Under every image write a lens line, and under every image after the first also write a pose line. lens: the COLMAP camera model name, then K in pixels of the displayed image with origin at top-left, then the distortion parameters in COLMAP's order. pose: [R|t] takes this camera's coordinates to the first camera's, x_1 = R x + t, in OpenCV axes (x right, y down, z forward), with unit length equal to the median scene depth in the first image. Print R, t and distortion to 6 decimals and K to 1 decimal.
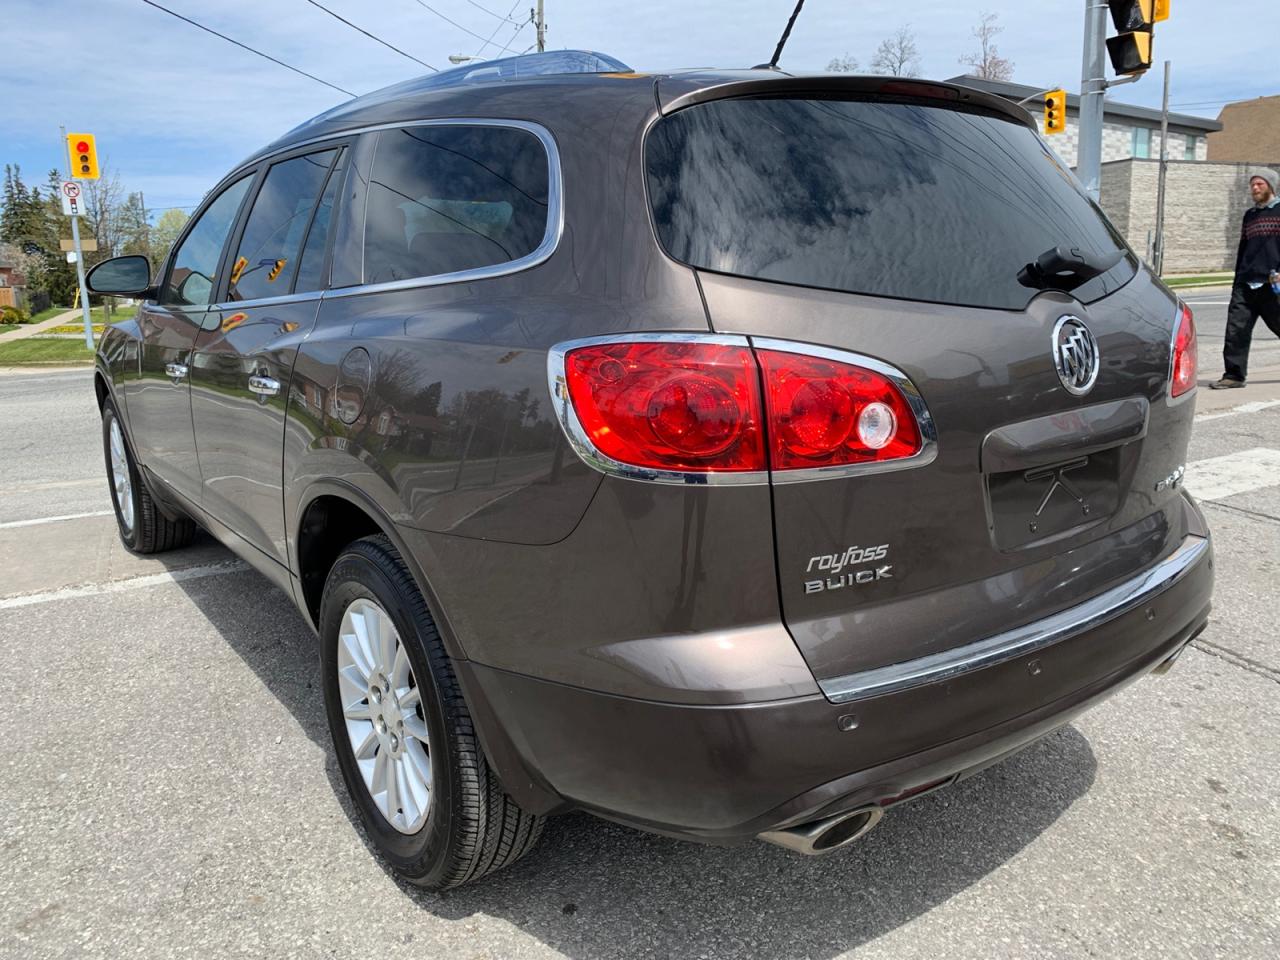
lens RADIAL K [[983.4, 0, 653.5], [0, 983.4, 470.6], [0, 0, 1]] dist [0.018739, -0.010222]
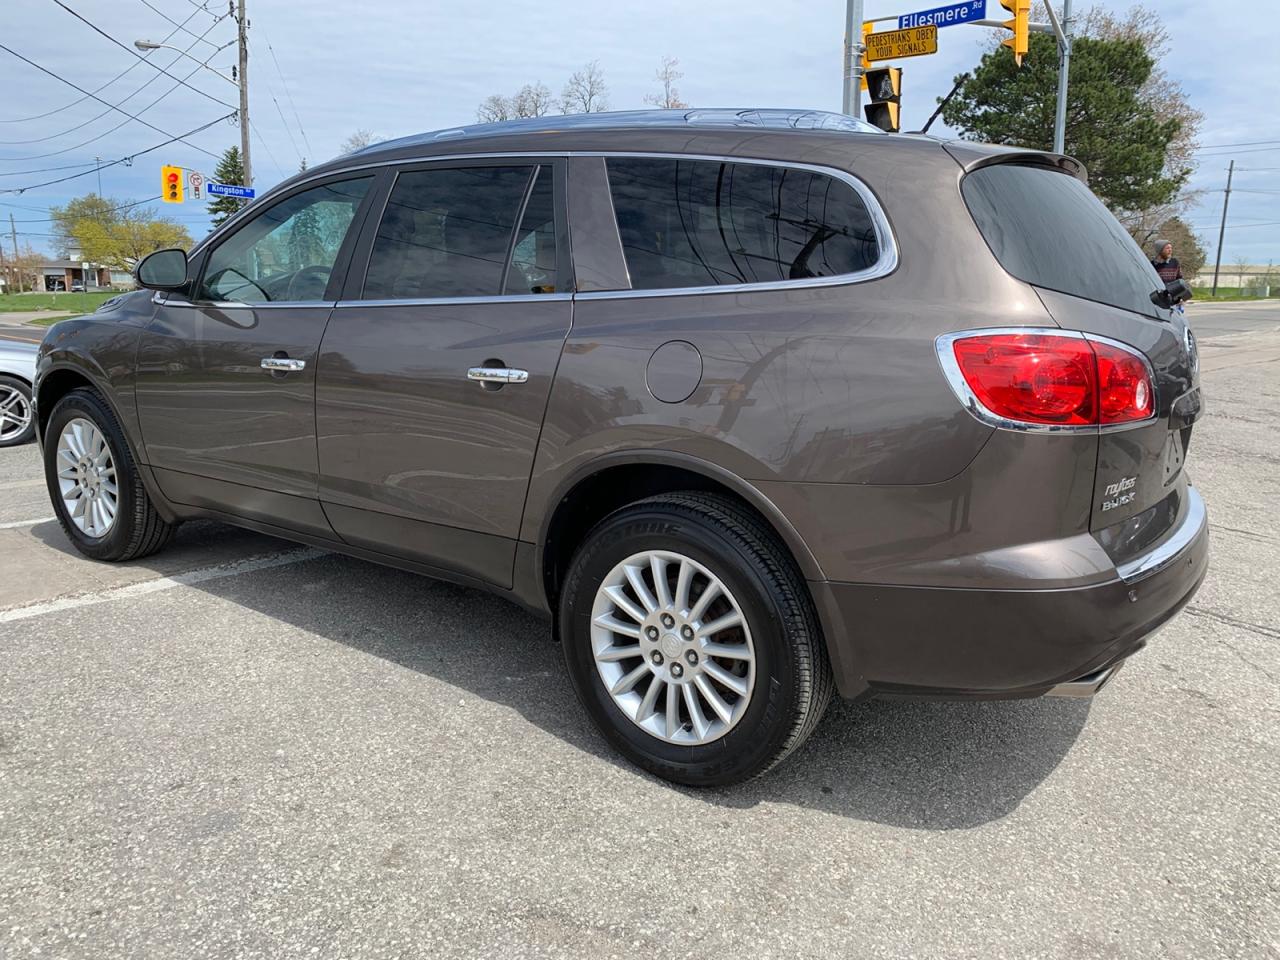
lens RADIAL K [[983.4, 0, 653.5], [0, 983.4, 470.6], [0, 0, 1]] dist [0.018739, -0.010222]
pose [[0.950470, -0.019284, 0.310217, -0.157990], [0.025482, 0.999548, -0.015939, 0.012276], [-0.309769, 0.023055, 0.950532, -0.031630]]
